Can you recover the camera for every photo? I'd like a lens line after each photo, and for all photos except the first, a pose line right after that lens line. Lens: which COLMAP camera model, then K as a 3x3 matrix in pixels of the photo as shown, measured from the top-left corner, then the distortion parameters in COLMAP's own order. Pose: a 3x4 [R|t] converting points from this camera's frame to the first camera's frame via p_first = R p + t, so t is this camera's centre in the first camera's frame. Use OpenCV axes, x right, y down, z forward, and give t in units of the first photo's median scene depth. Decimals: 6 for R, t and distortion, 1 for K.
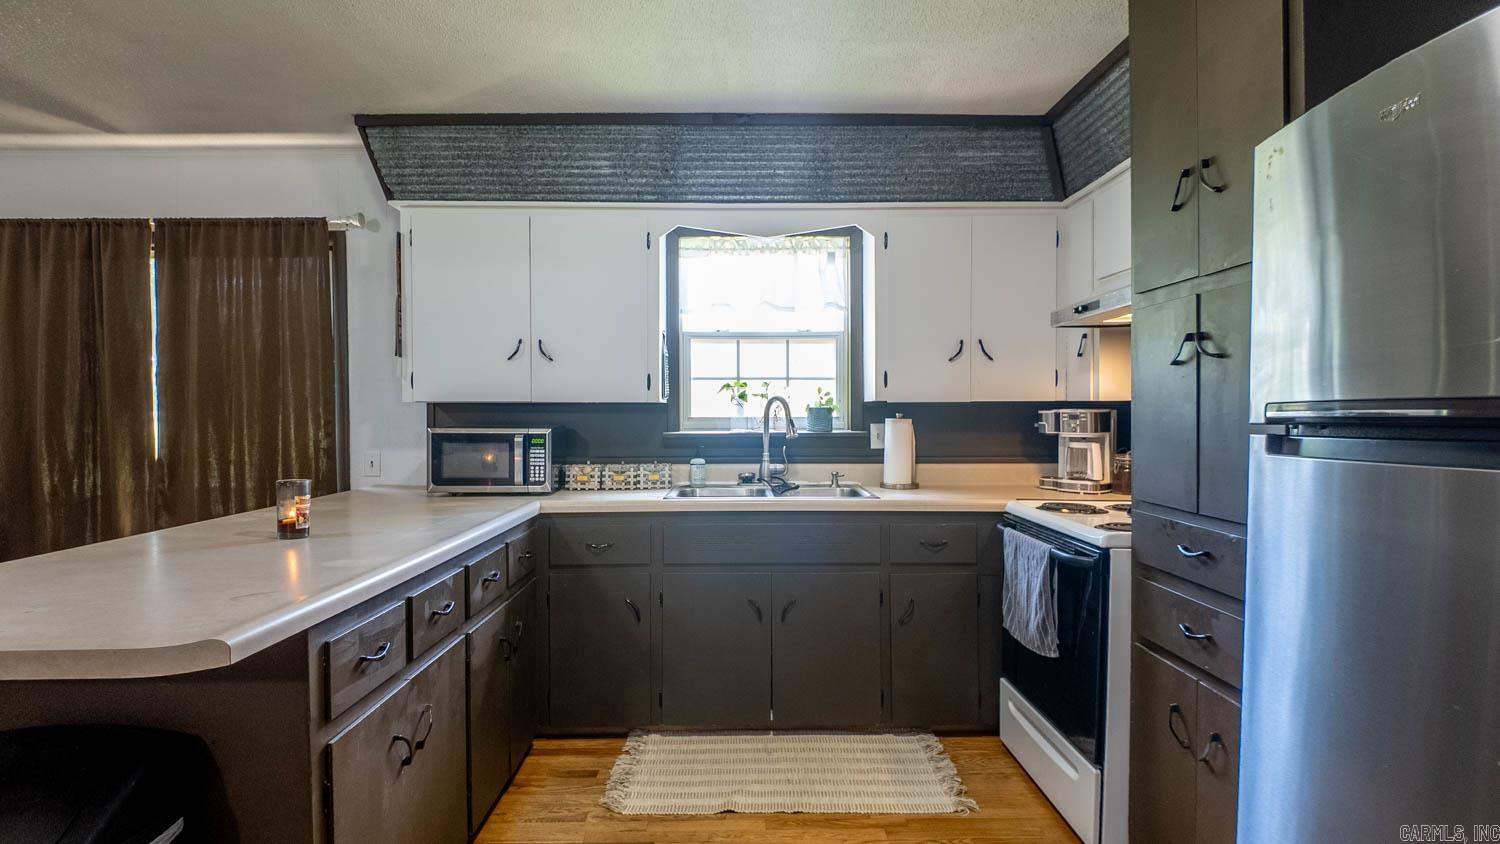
lens RADIAL K [[776.7, 0, 750.0], [0, 776.7, 422.0], [0, 0, 1]] dist [0.066031, -0.078496]
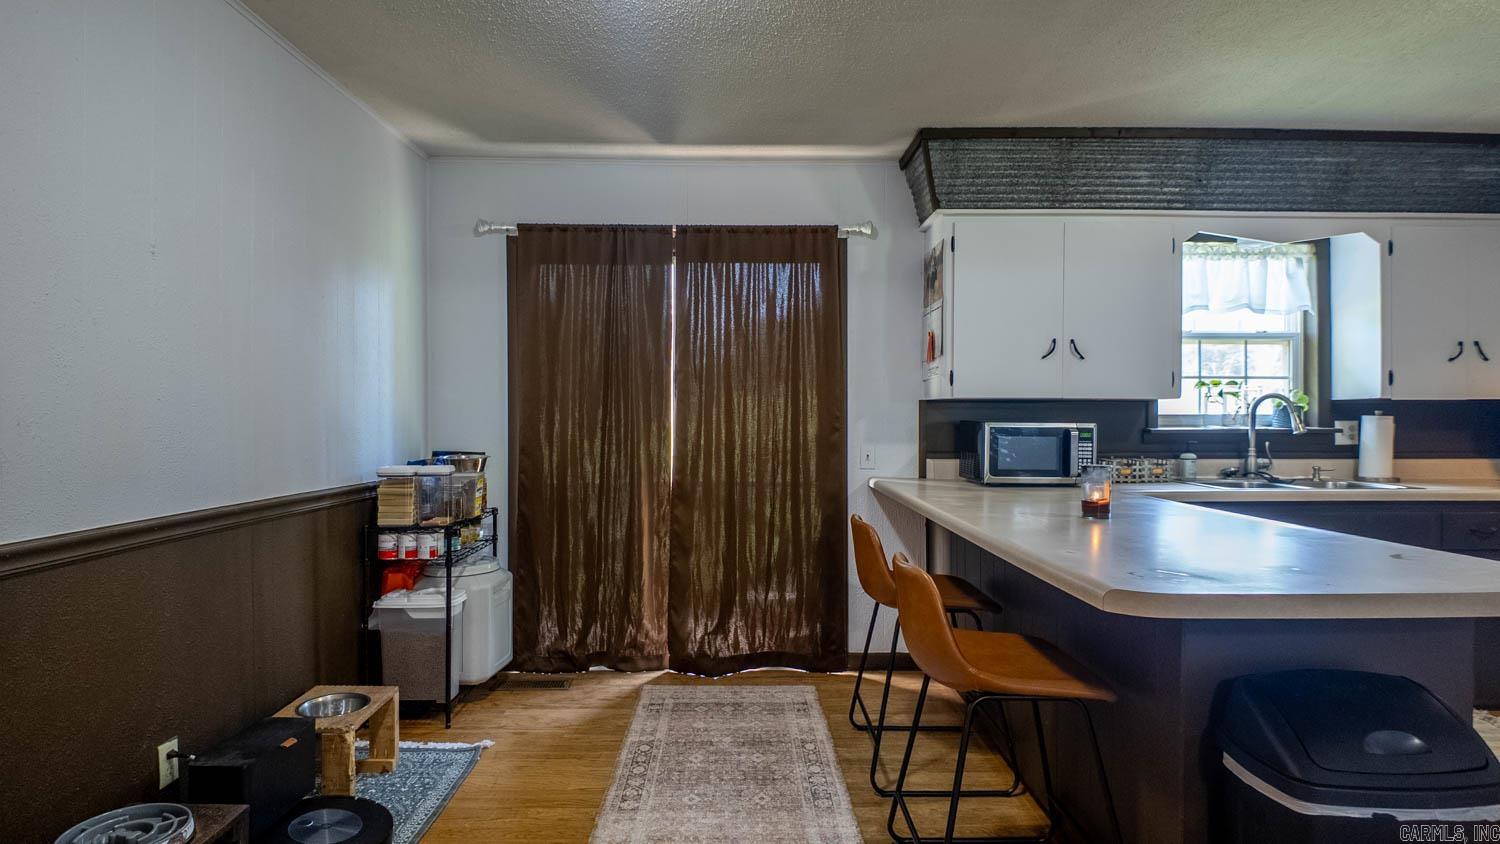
lens RADIAL K [[777.5, 0, 750.0], [0, 777.5, 422.0], [0, 0, 1]] dist [-0.005364, -0.014403]
pose [[0.999979, 0.002476, -0.006043, -0.679281], [-0.002529, 0.999958, -0.008766, 0.015941], [0.006021, 0.008781, 0.999943, -0.047908]]
